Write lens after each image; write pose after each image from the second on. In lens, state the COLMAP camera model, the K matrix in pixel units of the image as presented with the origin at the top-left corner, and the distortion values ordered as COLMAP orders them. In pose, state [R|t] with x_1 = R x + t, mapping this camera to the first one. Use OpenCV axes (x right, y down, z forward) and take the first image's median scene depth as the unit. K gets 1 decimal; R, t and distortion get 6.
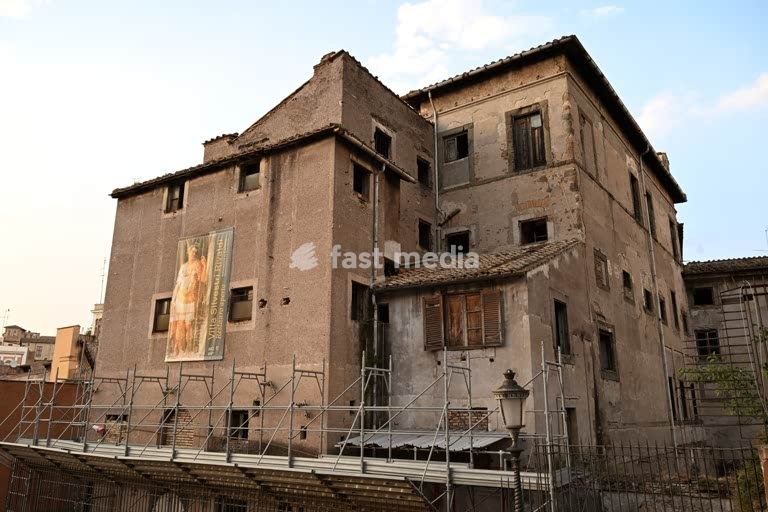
lens RADIAL K [[598.6, 0, 378.2], [0, 598.6, 254.9], [0, 0, 1]] dist [-0.014047, -0.003579]
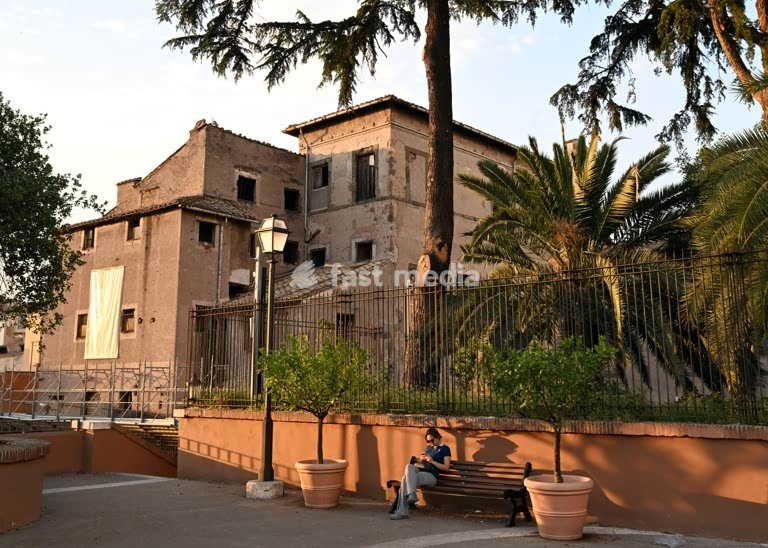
lens RADIAL K [[818.0, 0, 415.2], [0, 818.0, 232.1], [0, 0, 1]] dist [-0.024821, 0.000000]
pose [[0.997553, -0.027913, -0.064099, 0.564566], [0.032196, 0.997247, 0.066794, -0.227959], [0.062058, -0.068695, 0.995706, -0.870402]]
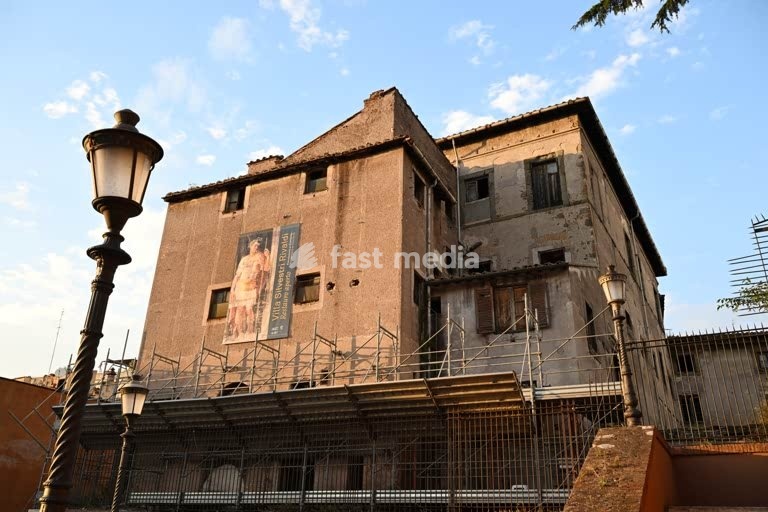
lens RADIAL K [[658.9, 0, 384.5], [0, 658.9, 252.3], [0, 0, 1]] dist [-0.014374, -0.011166]
pose [[0.992467, 0.070355, 0.100300, -0.199052], [-0.051593, 0.982551, -0.178693, 0.208297], [-0.111122, 0.172172, 0.978779, -0.183852]]
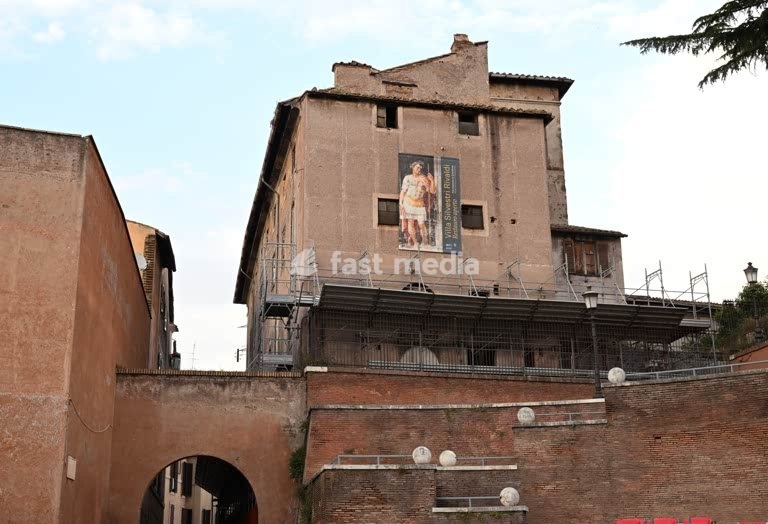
lens RADIAL K [[1104.5, 0, 382.7], [0, 1104.5, 261.4], [0, 0, 1]] dist [-0.083349, 0.000000]
pose [[0.689548, 0.193018, 0.698045, -1.939520], [-0.171925, 0.979906, -0.101123, 0.433729], [-0.703537, -0.050282, 0.708877, -0.586272]]
